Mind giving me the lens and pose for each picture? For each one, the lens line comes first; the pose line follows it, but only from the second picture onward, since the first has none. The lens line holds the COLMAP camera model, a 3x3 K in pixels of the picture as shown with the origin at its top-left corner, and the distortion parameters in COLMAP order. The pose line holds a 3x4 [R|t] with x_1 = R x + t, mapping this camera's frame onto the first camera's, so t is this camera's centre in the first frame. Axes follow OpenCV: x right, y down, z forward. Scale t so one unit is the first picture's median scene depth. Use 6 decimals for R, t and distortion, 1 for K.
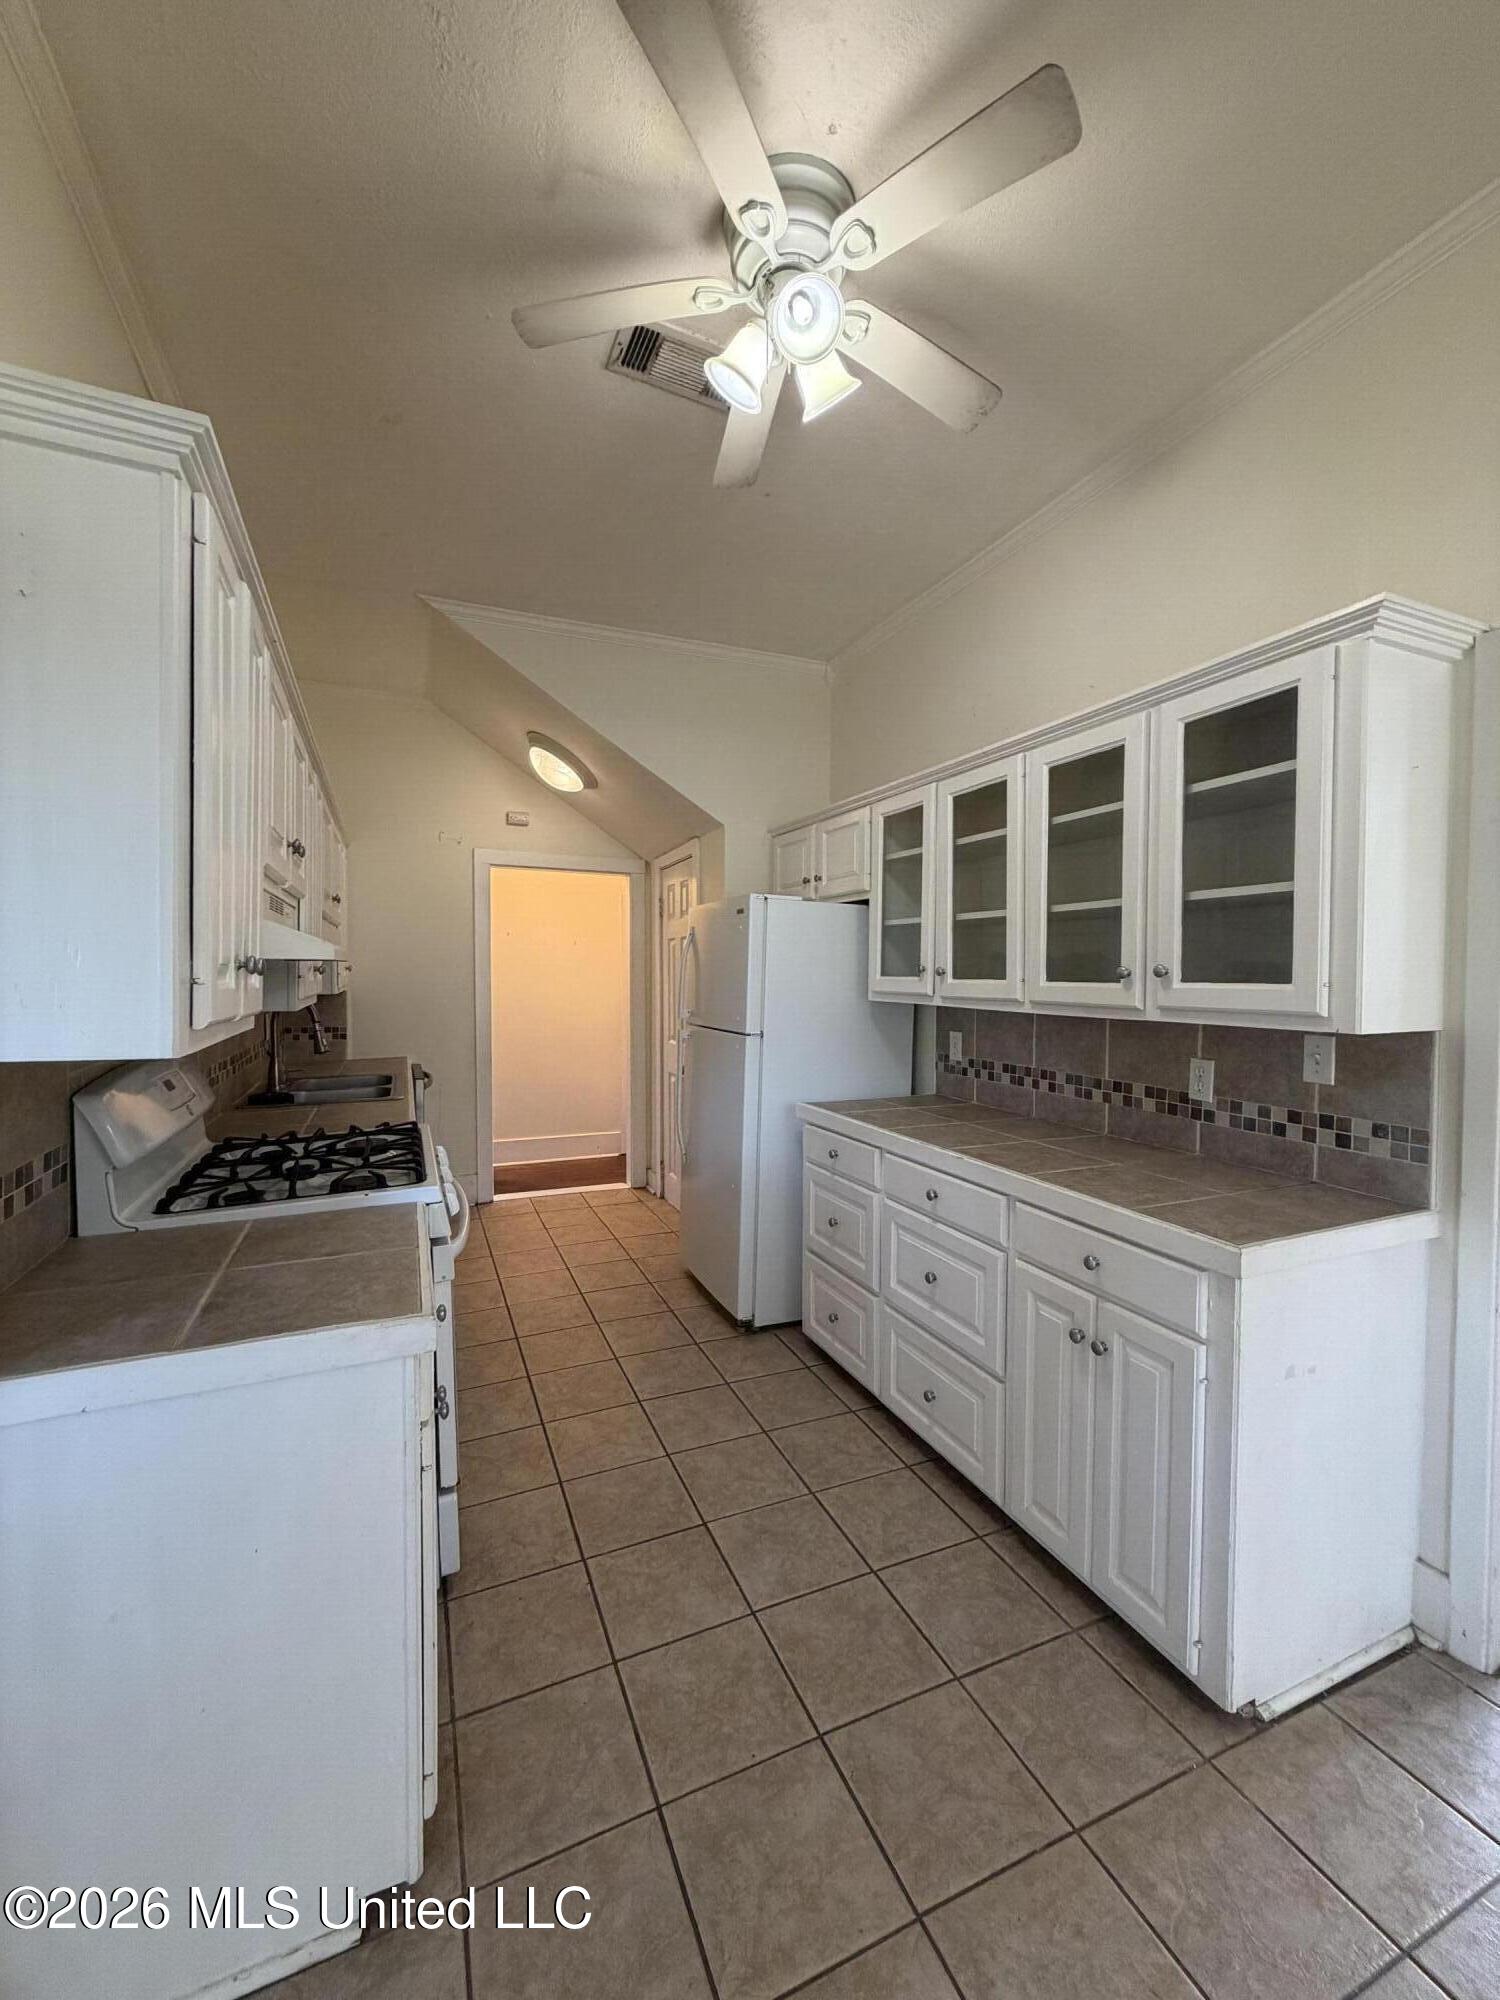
lens RADIAL K [[798.3, 0, 752.7], [0, 798.3, 990.4], [0, 0, 1]] dist [0.001357, 0.001104]
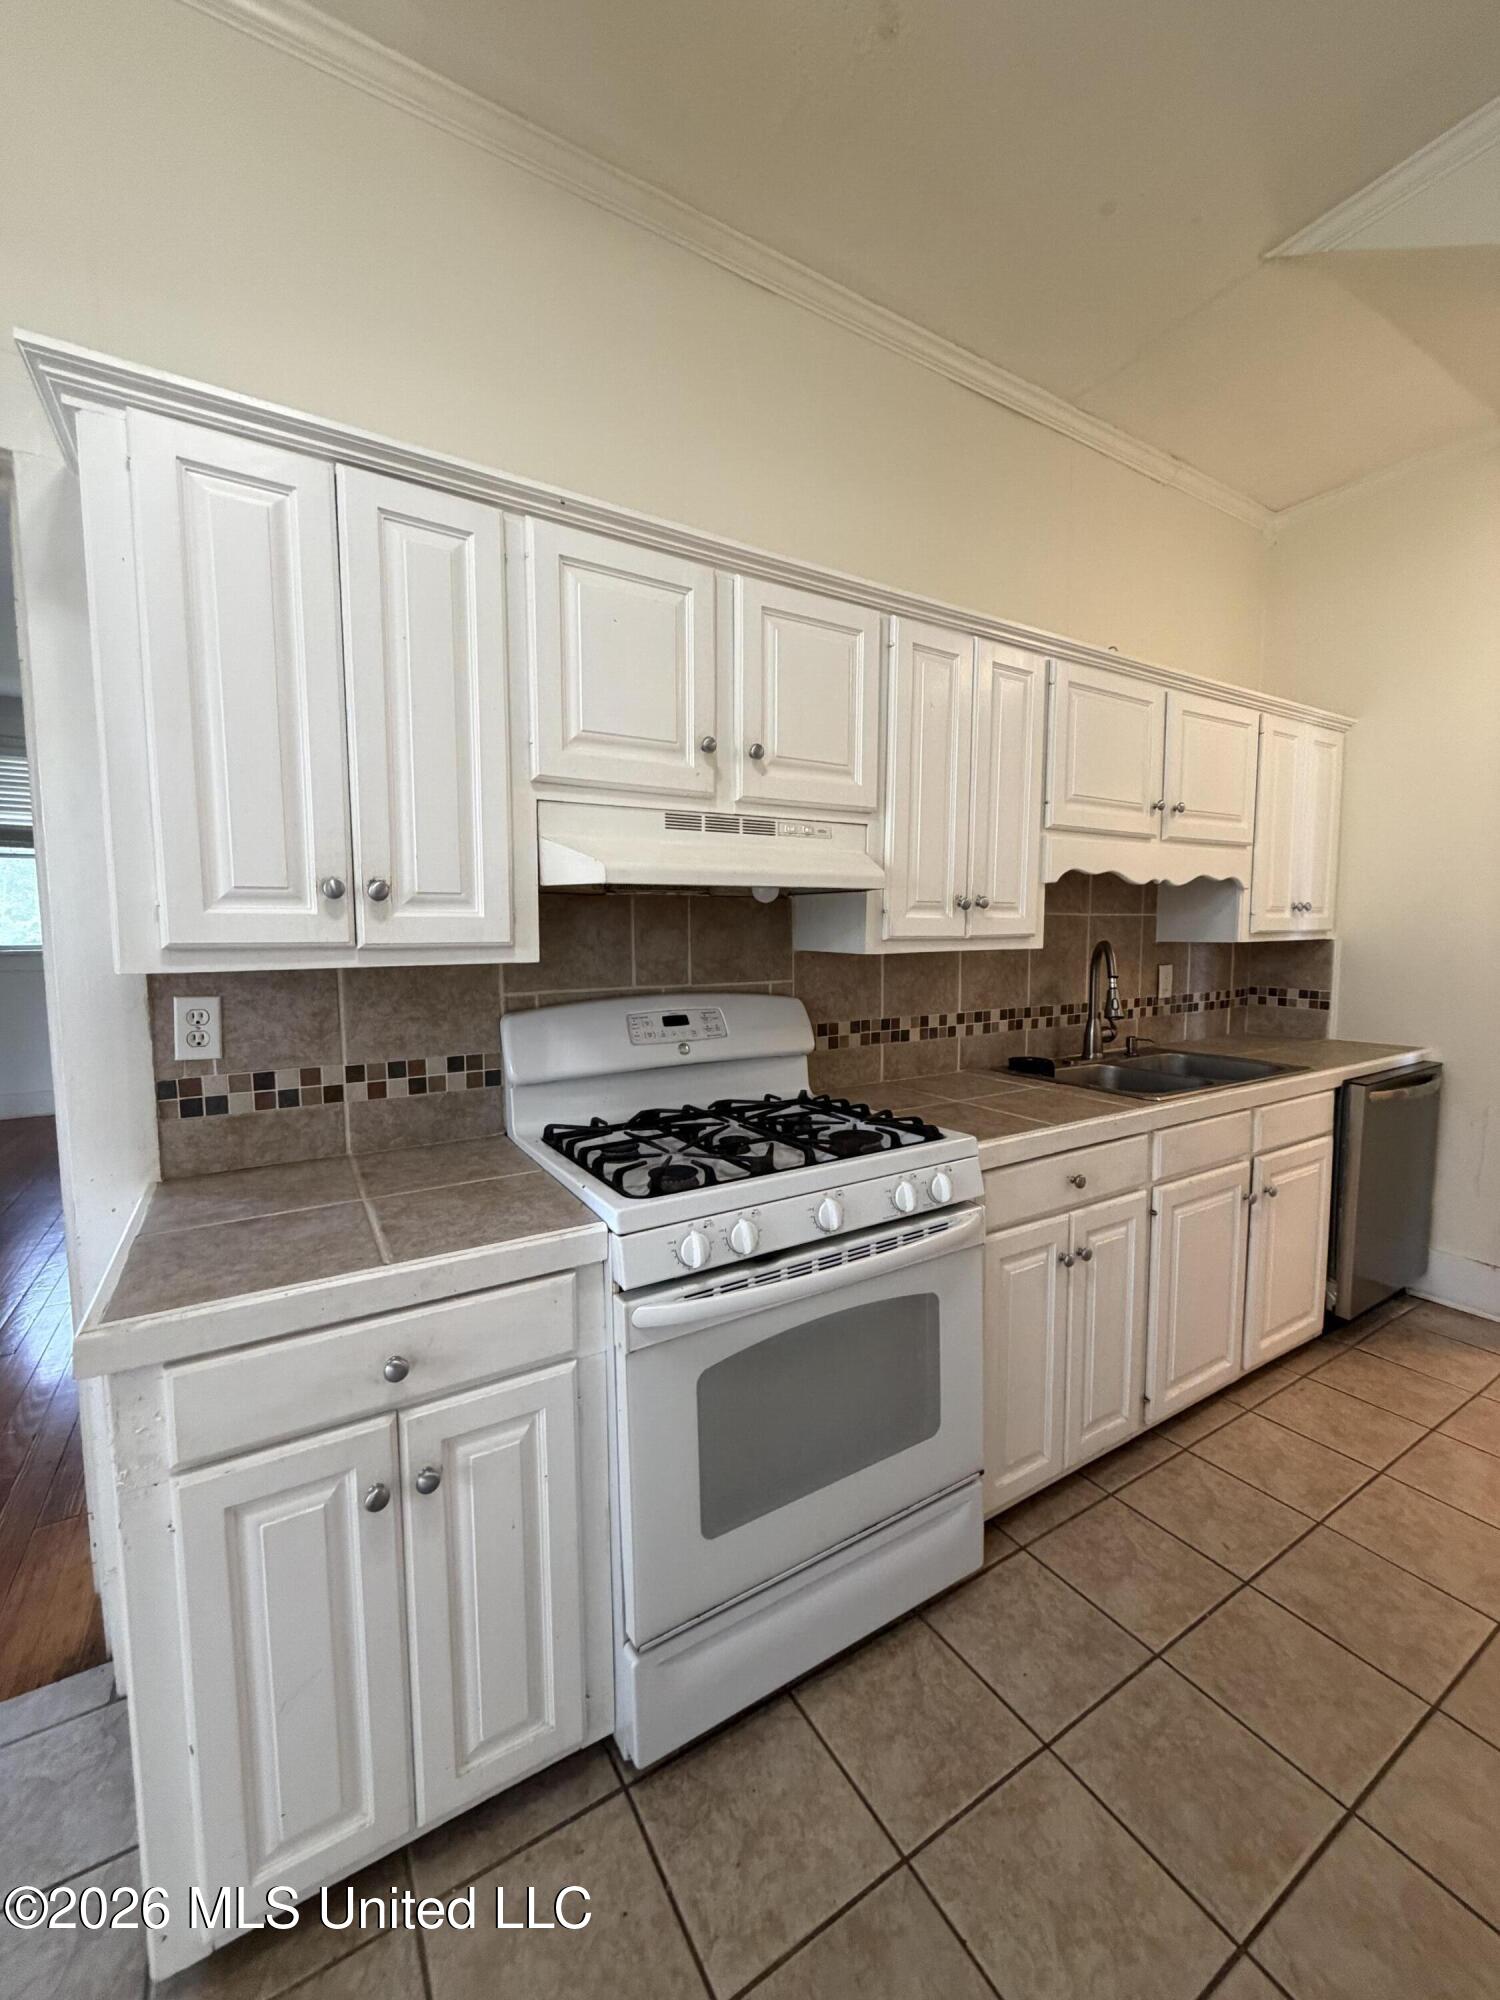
lens RADIAL K [[798.3, 0, 750.5], [0, 798.3, 989.8], [0, 0, 1]] dist [0.001357, 0.001104]
pose [[0.130450, 0.079022, -0.988301, 0.375553], [-0.020398, 0.996822, 0.077011, 0.000876], [0.991245, 0.010113, 0.131647, 1.364701]]
